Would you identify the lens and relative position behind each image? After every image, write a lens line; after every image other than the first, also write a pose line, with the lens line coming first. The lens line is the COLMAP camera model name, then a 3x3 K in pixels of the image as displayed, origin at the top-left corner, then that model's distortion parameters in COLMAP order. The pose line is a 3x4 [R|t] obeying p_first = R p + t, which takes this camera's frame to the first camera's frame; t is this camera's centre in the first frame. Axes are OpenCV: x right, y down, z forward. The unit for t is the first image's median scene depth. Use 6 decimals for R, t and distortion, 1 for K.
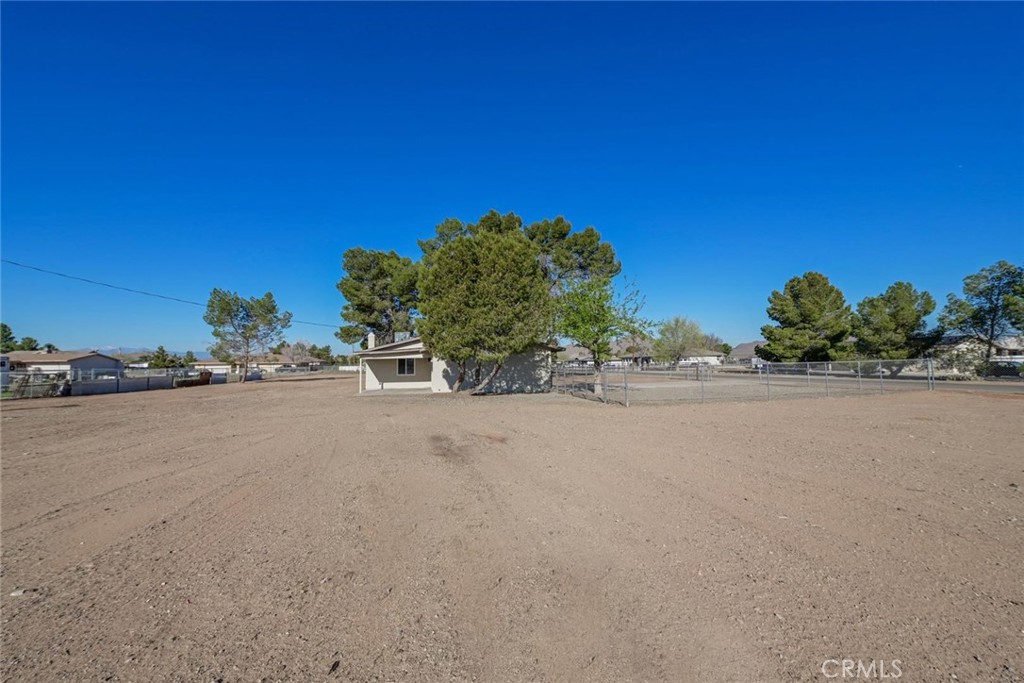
lens RADIAL K [[403.7, 0, 515.9], [0, 403.7, 342.4], [0, 0, 1]] dist [-0.011972, 0.000077]
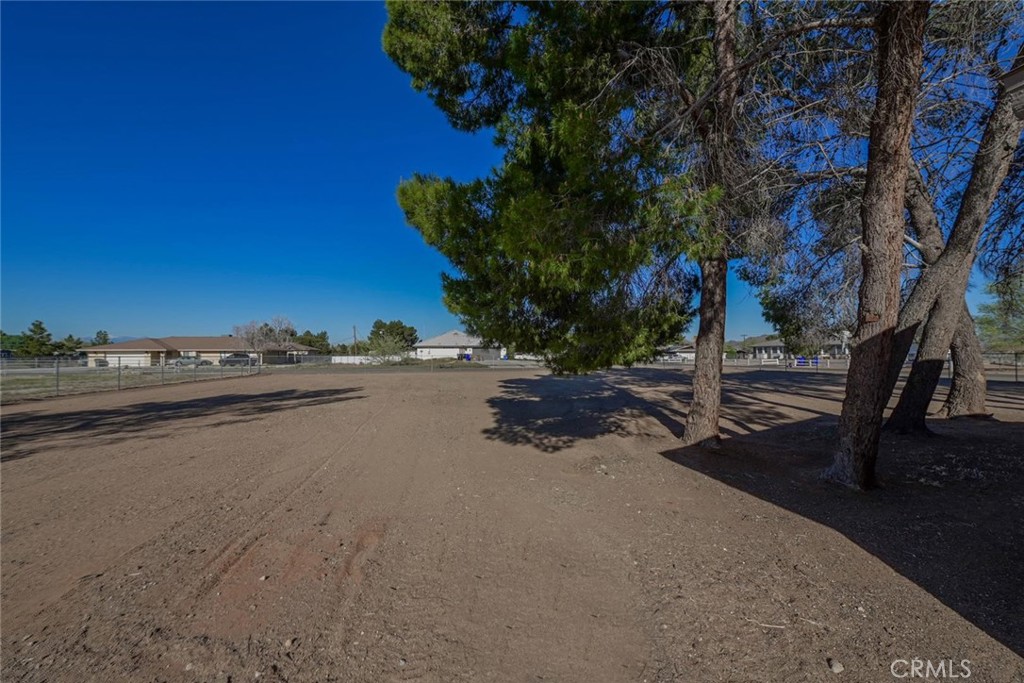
lens RADIAL K [[403.7, 0, 515.9], [0, 403.7, 342.4], [0, 0, 1]] dist [-0.011972, 0.000077]
pose [[0.999964, 0.007846, -0.003227, -0.165895], [-0.007782, 0.999781, 0.019440, 0.025099], [0.003379, -0.019414, 0.999806, 0.410575]]
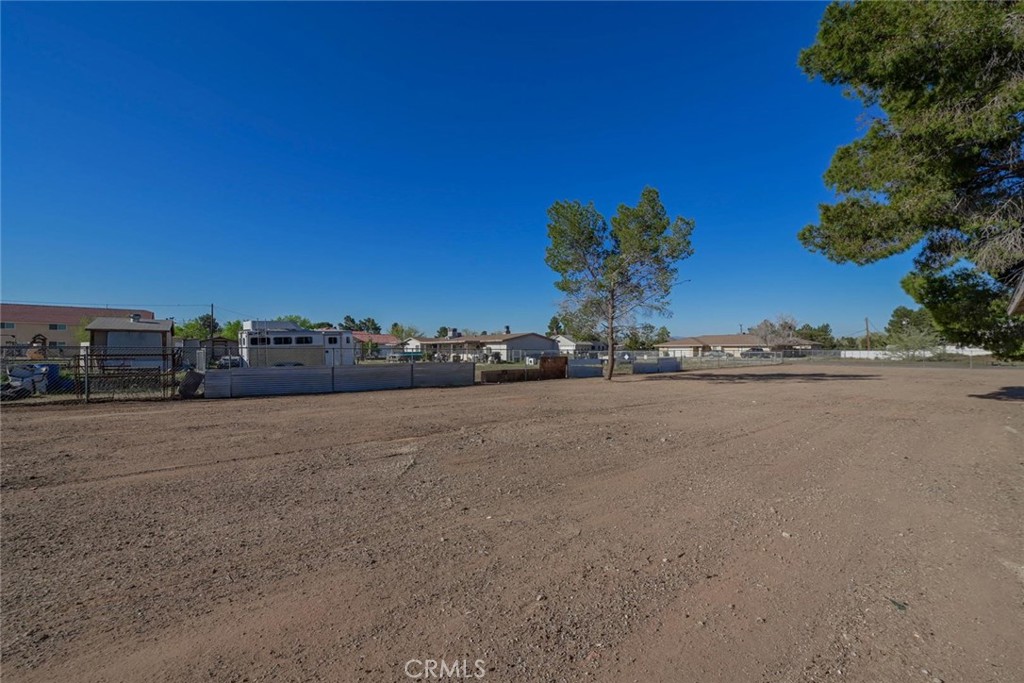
lens RADIAL K [[403.7, 0, 515.9], [0, 403.7, 342.4], [0, 0, 1]] dist [-0.011972, 0.000077]
pose [[0.452370, -0.003121, -0.891825, -0.116223], [0.038413, 0.999134, 0.015987, 0.017267], [0.891003, -0.041490, 0.452099, 0.278027]]
